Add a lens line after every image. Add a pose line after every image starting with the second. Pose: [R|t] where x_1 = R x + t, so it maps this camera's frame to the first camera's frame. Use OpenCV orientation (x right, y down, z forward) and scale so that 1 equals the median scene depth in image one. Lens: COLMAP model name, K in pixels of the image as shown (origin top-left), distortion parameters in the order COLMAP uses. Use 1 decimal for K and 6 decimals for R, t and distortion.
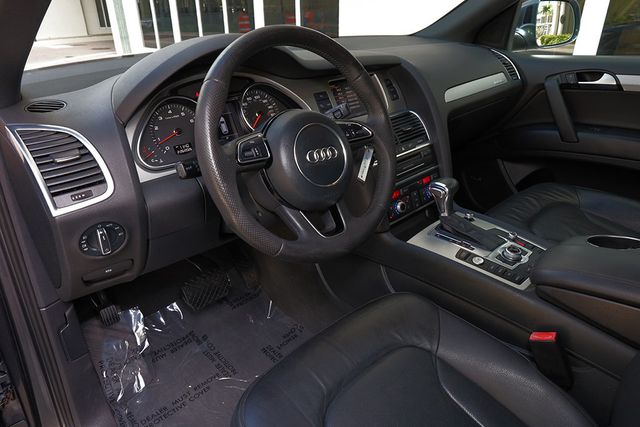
lens RADIAL K [[441.8, 0, 320.0], [0, 441.8, 213.5], [0, 0, 1]] dist [0.007063, -0.000535]
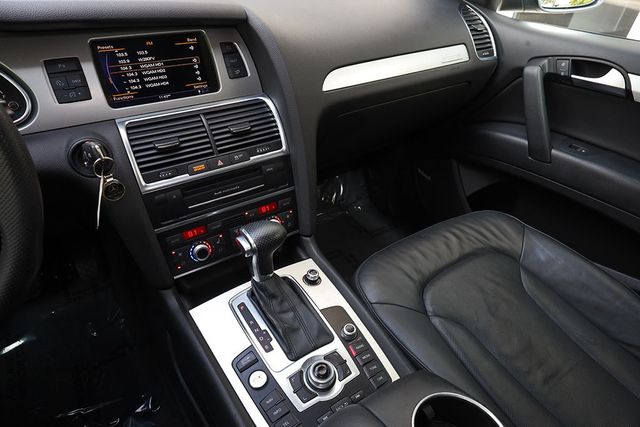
lens RADIAL K [[396.2, 0, 320.6], [0, 396.2, 215.4], [0, 0, 1]] dist [0.004021, -0.000902]
pose [[0.982838, 0.162616, -0.087098, 0.387633], [-0.142580, 0.969227, 0.200675, -0.205135], [0.117051, -0.184813, 0.975778, 0.434040]]
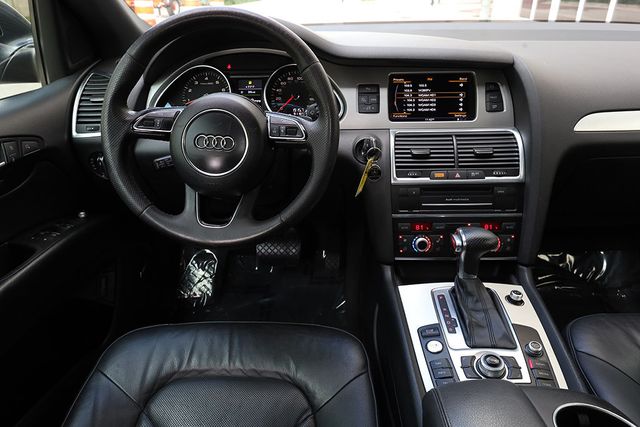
lens RADIAL K [[453.9, 0, 320.0], [0, 453.9, 213.5], [0, 0, 1]] dist [0.002099, 0.000890]
pose [[0.695948, 0.334870, -0.635231, 0.532555], [-0.304398, 0.938773, 0.161393, -0.136285], [0.650383, 0.081042, 0.755271, 0.256765]]
